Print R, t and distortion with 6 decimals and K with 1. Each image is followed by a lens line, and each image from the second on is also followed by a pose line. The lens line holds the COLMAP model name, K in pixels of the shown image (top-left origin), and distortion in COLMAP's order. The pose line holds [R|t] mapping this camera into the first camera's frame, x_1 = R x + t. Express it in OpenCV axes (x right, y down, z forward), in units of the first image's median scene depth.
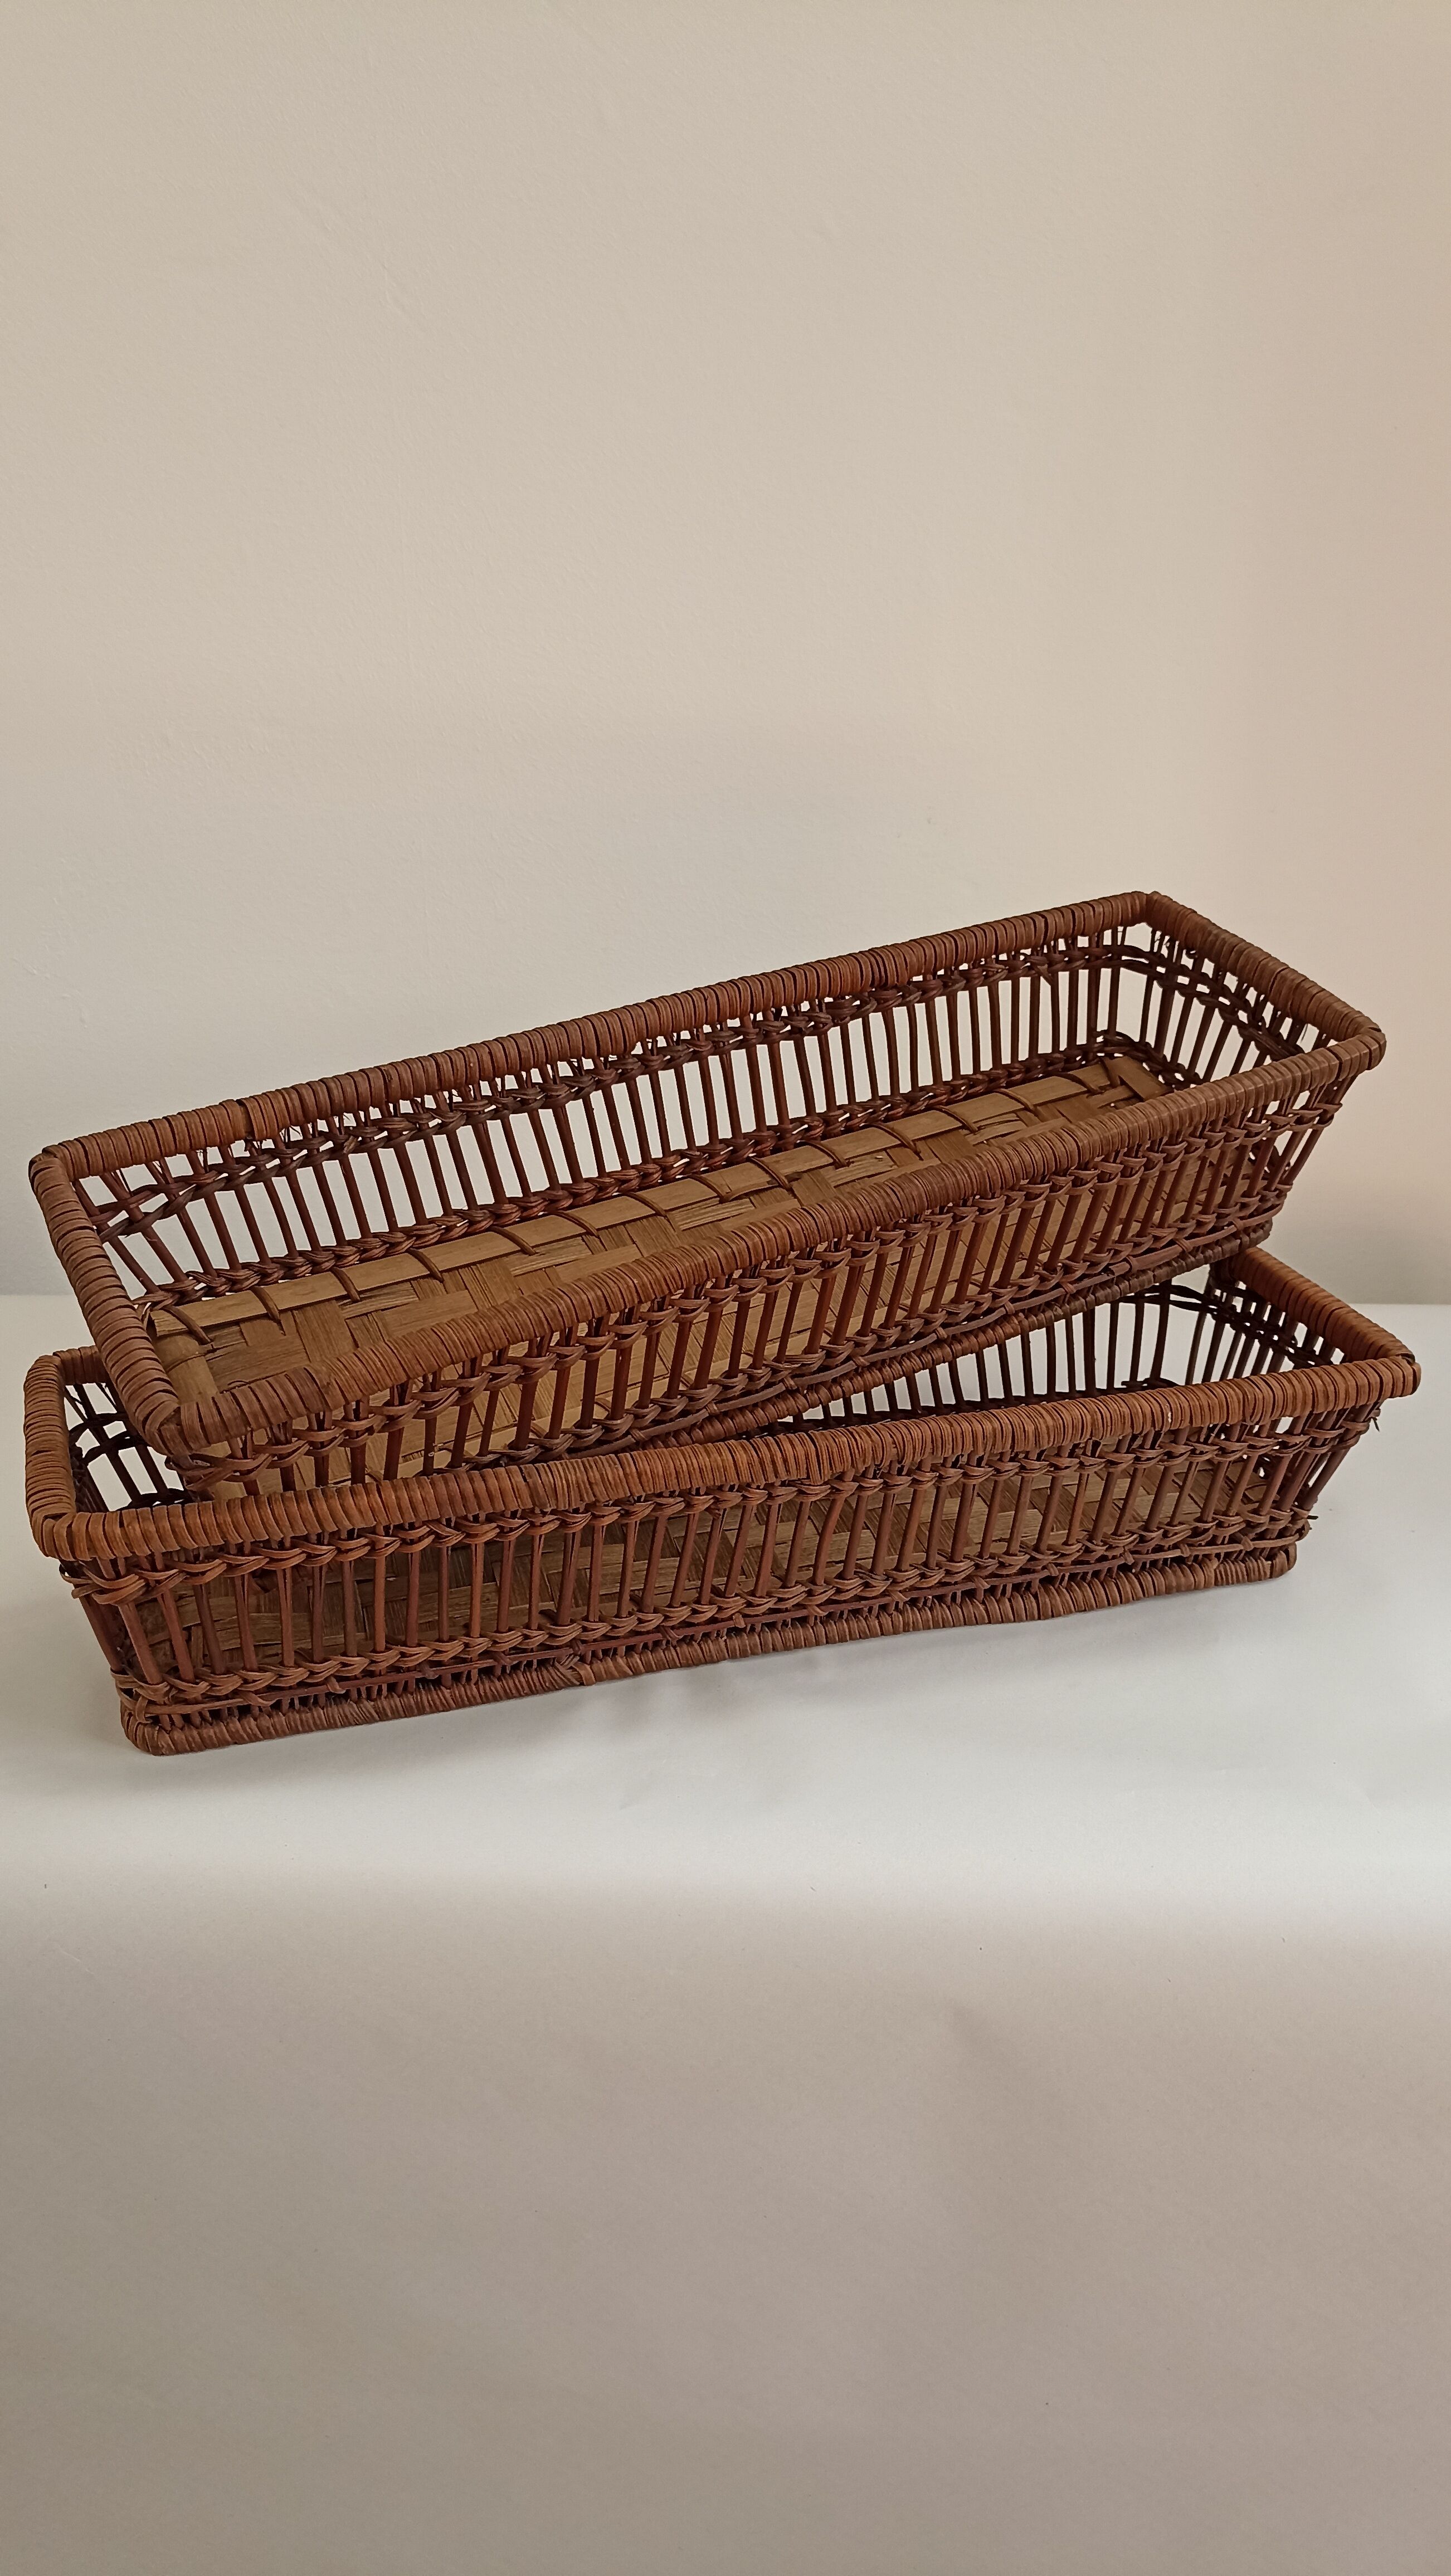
lens RADIAL K [[1921.7, 0, 725.5], [0, 1921.7, 1288.0], [0, 0, 1]] dist [0.050725, 0.000472]
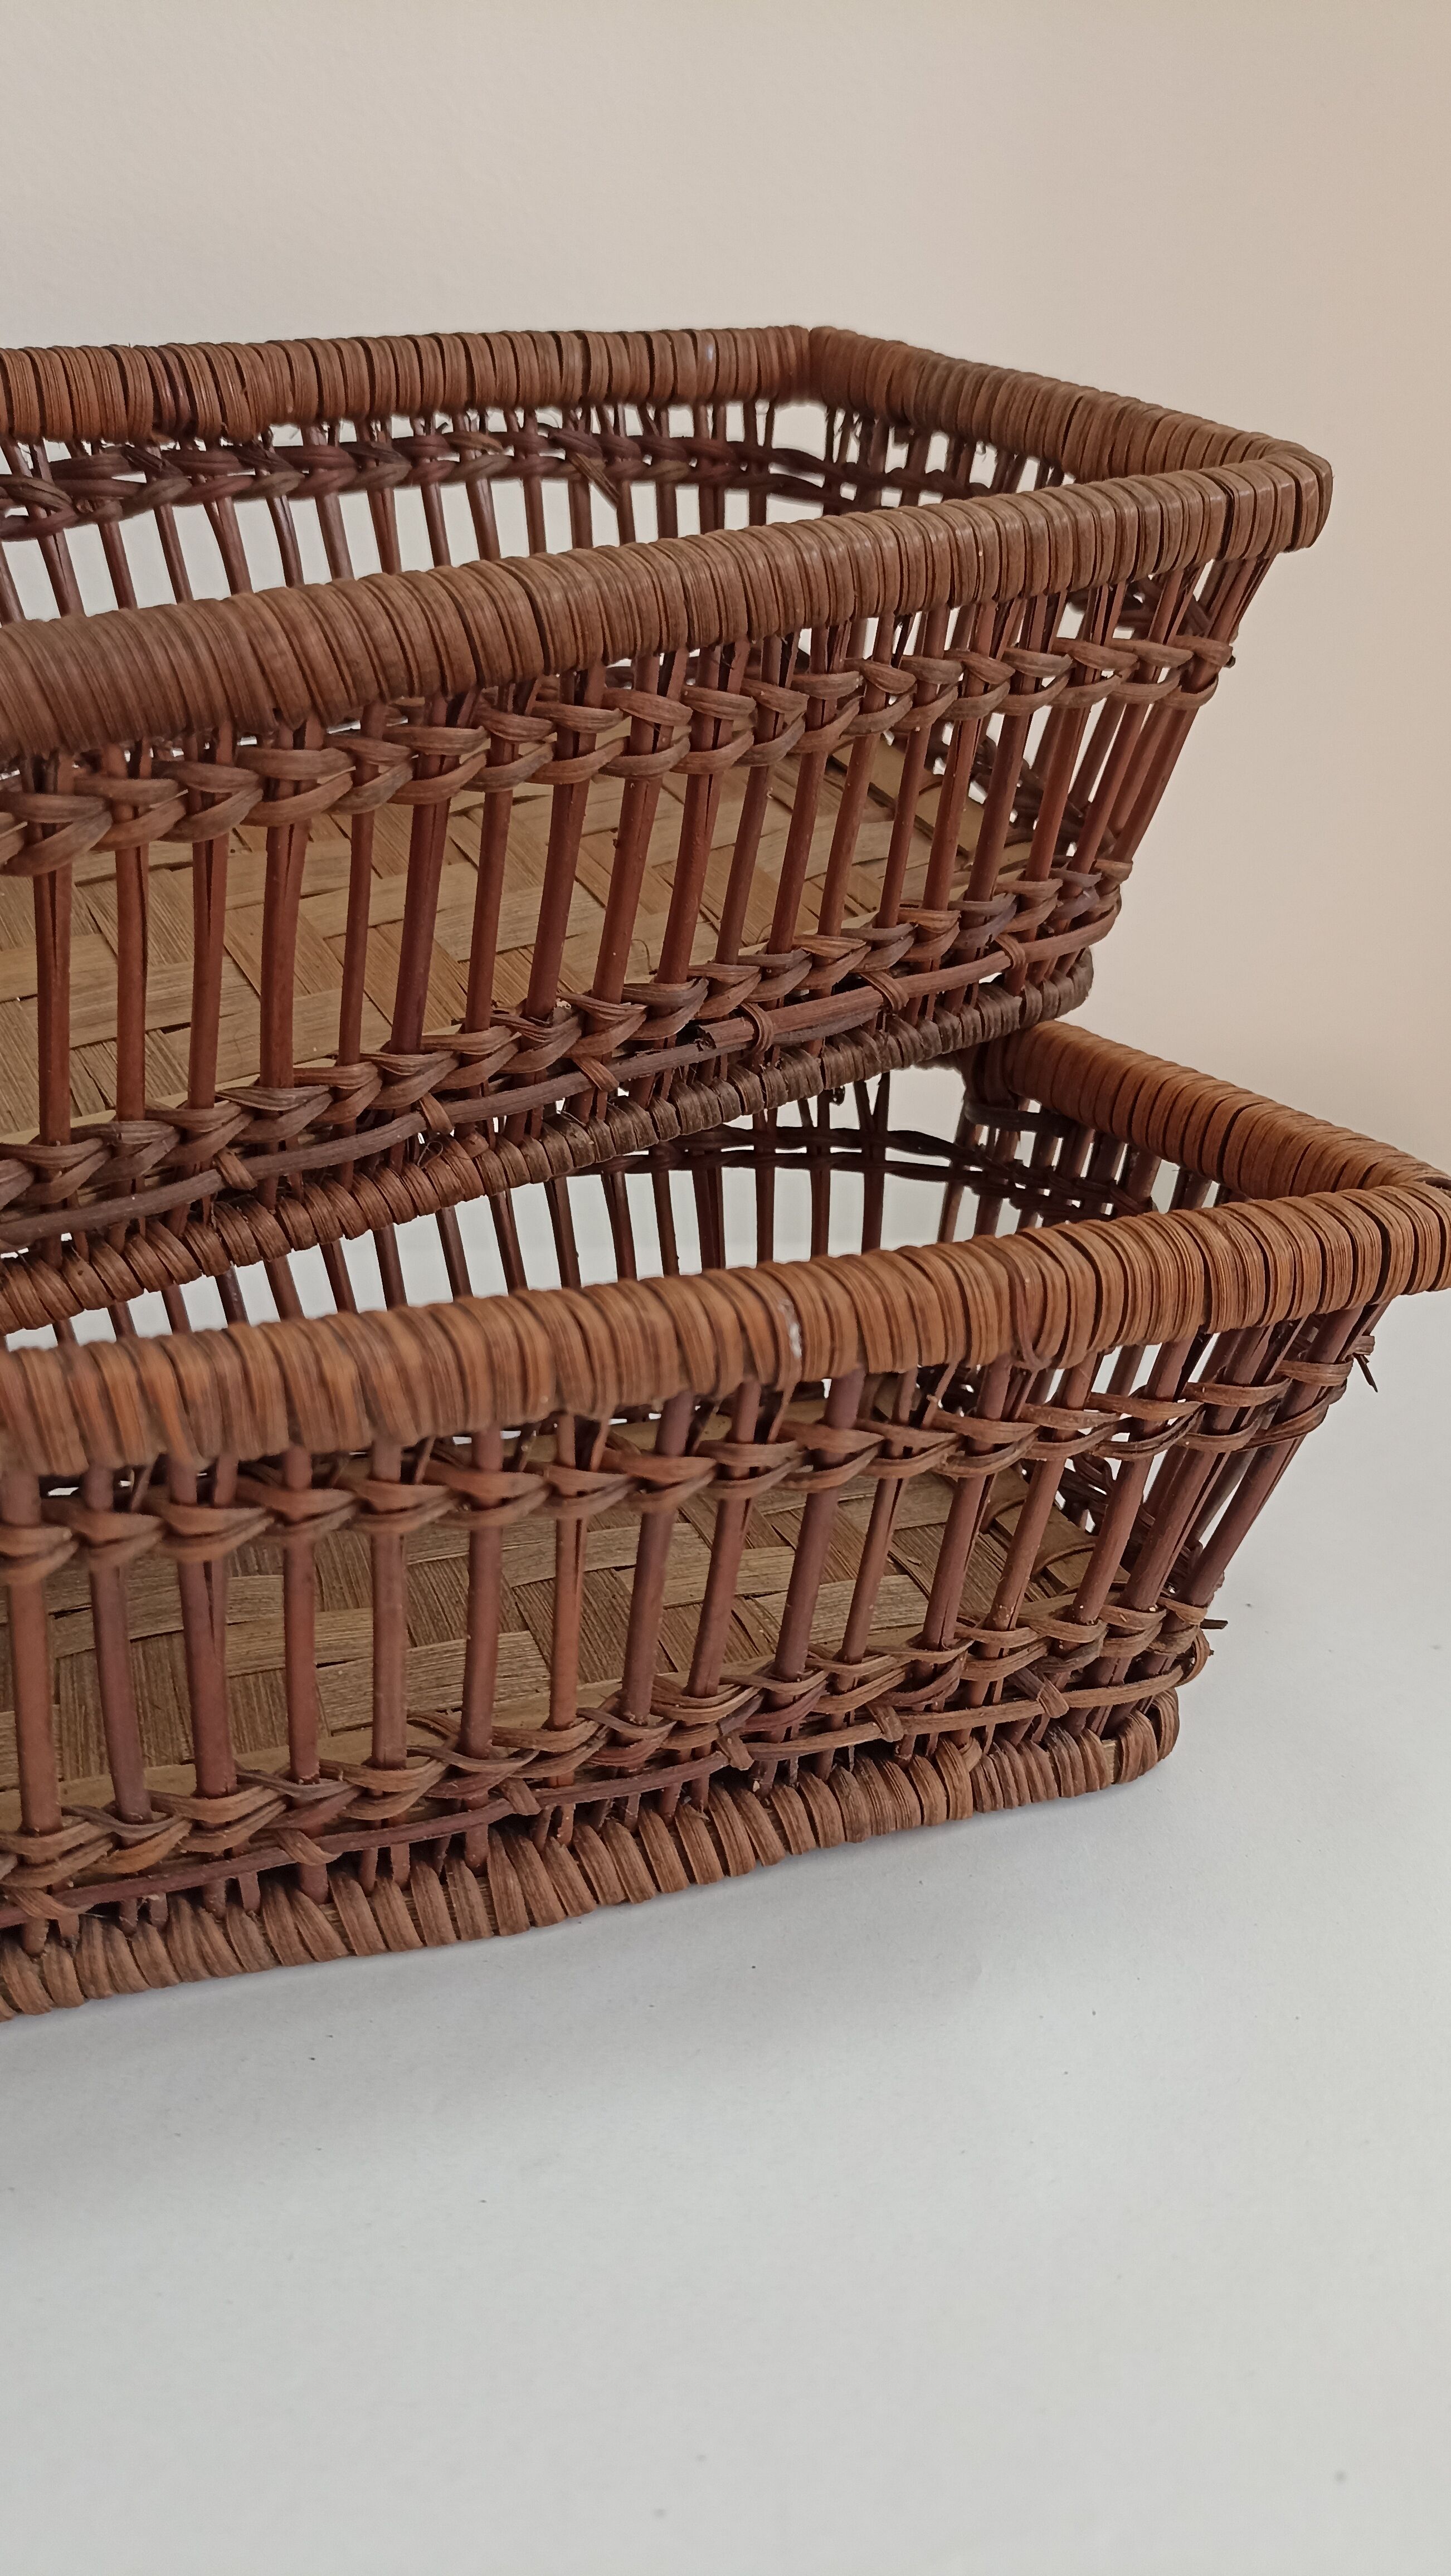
lens RADIAL K [[1911.3, 0, 725.5], [0, 1911.3, 1288.0], [0, 0, 1]] dist [0.009006, 0.003170]
pose [[0.997418, -0.024627, 0.067458, 0.181209], [0.029020, 0.997467, -0.064944, 0.073422], [-0.065688, 0.066734, 0.995606, 0.618017]]
